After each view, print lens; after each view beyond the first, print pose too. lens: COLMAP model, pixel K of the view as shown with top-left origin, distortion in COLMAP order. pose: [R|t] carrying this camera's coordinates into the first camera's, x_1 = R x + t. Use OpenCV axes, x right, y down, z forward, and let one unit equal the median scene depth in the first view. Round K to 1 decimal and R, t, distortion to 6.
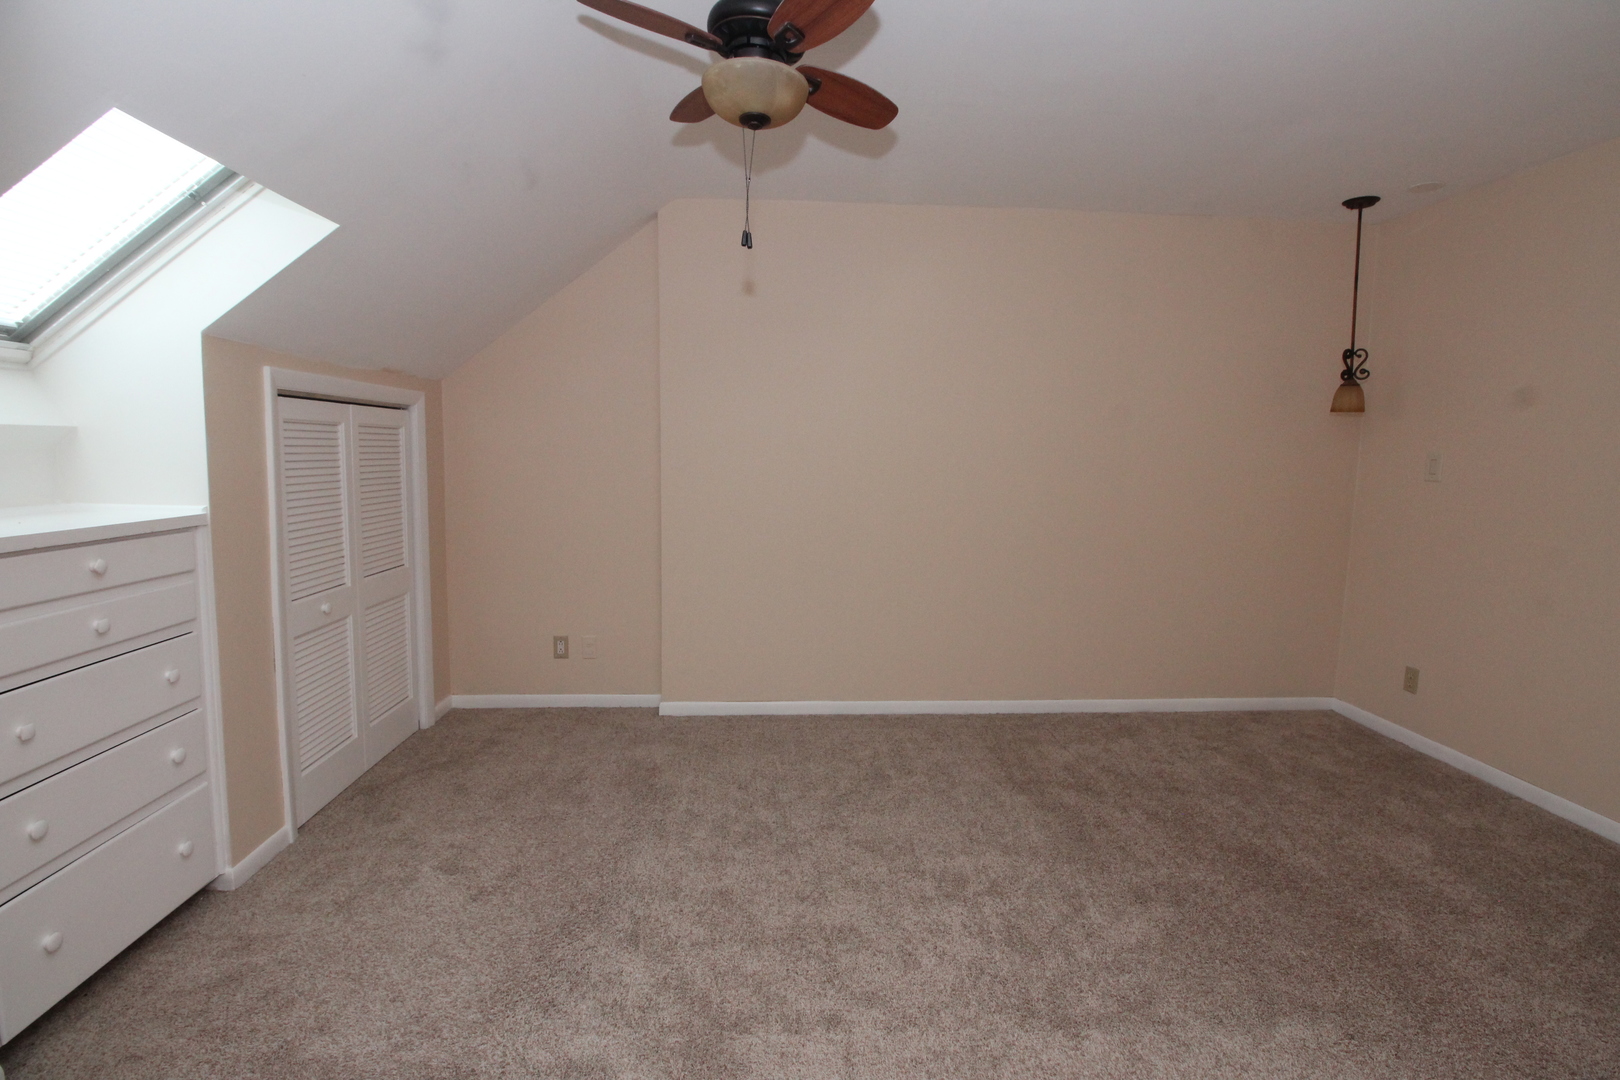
lens RADIAL K [[775.3, 0, 810.0], [0, 775.3, 540.0], [0, 0, 1]] dist [-0.000473, -0.000355]
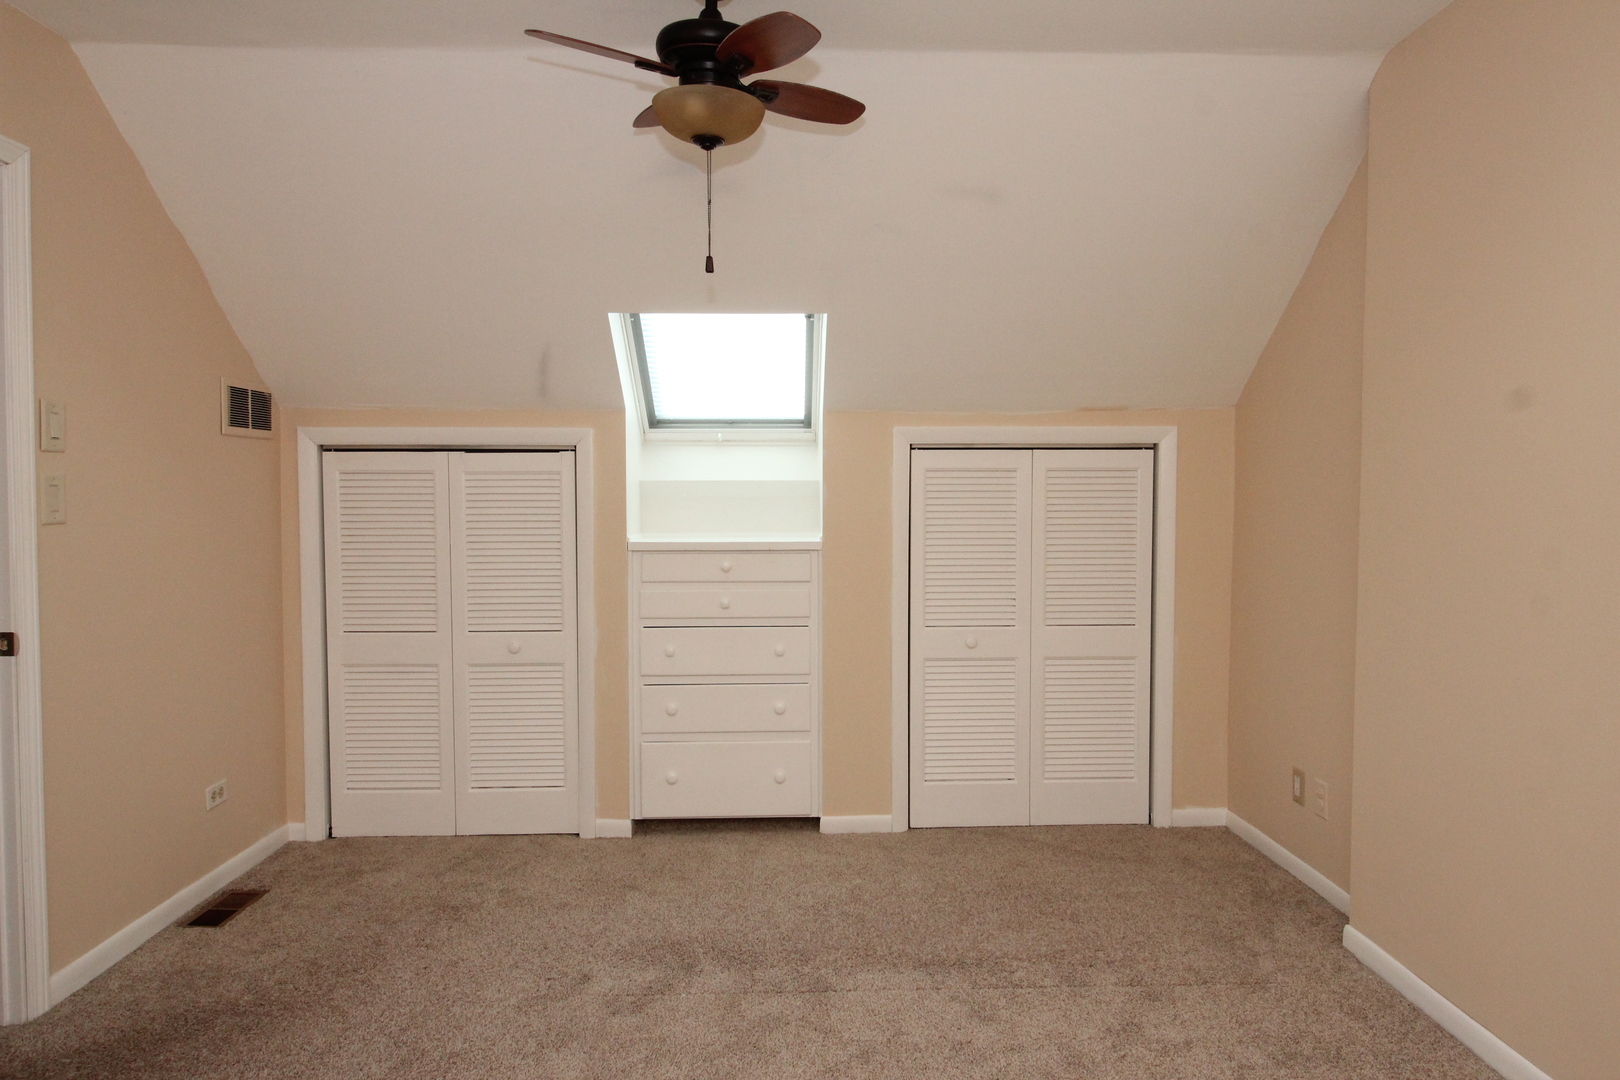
lens RADIAL K [[1028.1, 0, 810.0], [0, 1028.1, 540.0], [0, 0, 1]] dist [0.000517, -0.000162]
pose [[-0.043970, 0.028674, -0.998621, 0.909093], [-0.114967, 0.992802, 0.033569, -0.084801], [0.992396, 0.116285, -0.040357, 0.942251]]
